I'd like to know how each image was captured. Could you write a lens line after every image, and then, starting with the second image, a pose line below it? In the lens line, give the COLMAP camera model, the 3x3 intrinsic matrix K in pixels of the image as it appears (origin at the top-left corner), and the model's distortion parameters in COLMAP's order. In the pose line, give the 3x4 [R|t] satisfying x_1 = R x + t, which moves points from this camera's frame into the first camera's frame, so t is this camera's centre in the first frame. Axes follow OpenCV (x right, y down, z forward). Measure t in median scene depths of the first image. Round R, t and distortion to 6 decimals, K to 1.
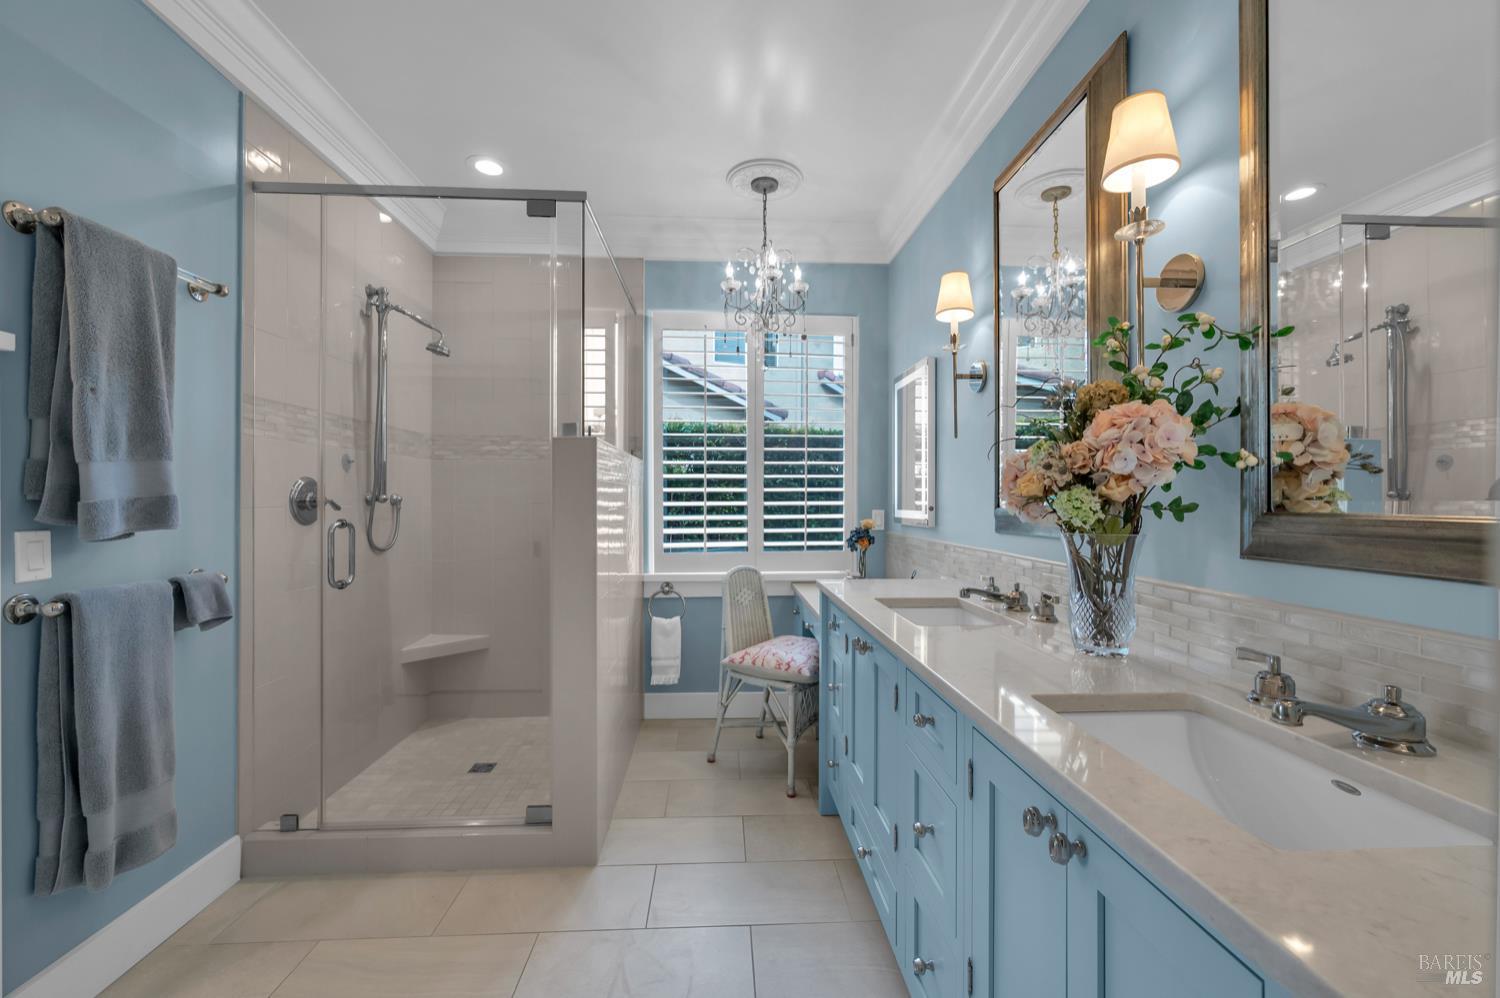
lens RADIAL K [[600.7, 0, 750.0], [0, 600.7, 499.0], [0, 0, 1]] dist [-0.001133, -0.000072]
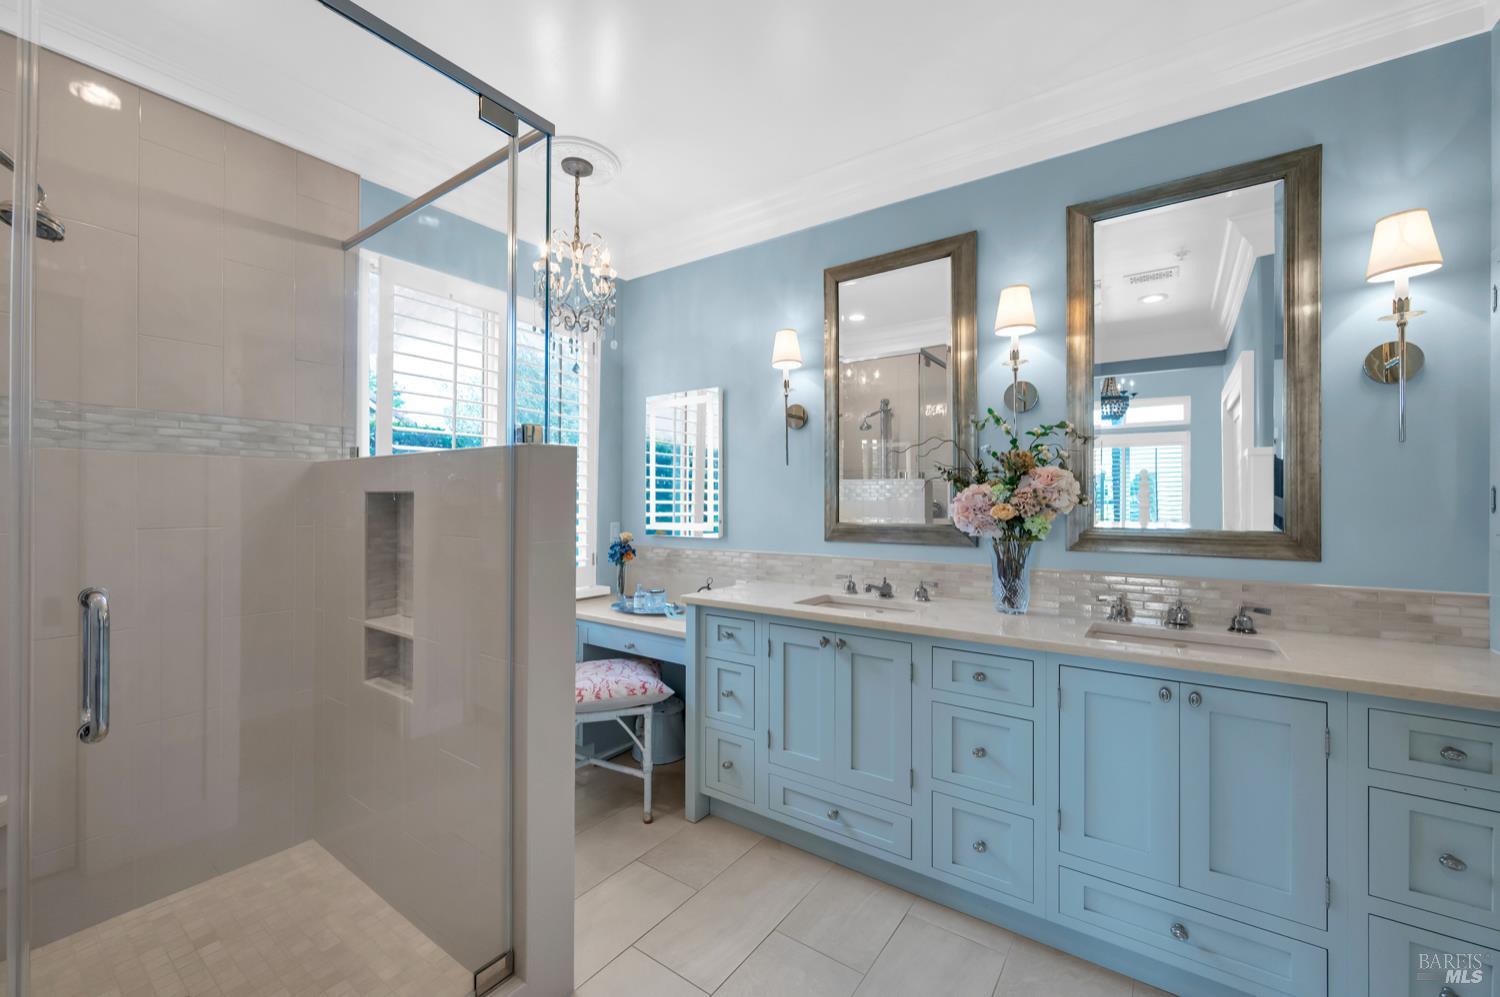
lens RADIAL K [[600.7, 0, 750.0], [0, 600.7, 498.5], [0, 0, 1]] dist [-0.001133, -0.000072]
pose [[0.622006, 0.002175, 0.783009, -0.591233], [-0.002935, 0.999996, -0.000446, -0.029184], [-0.783007, -0.002021, 0.622010, 0.267584]]
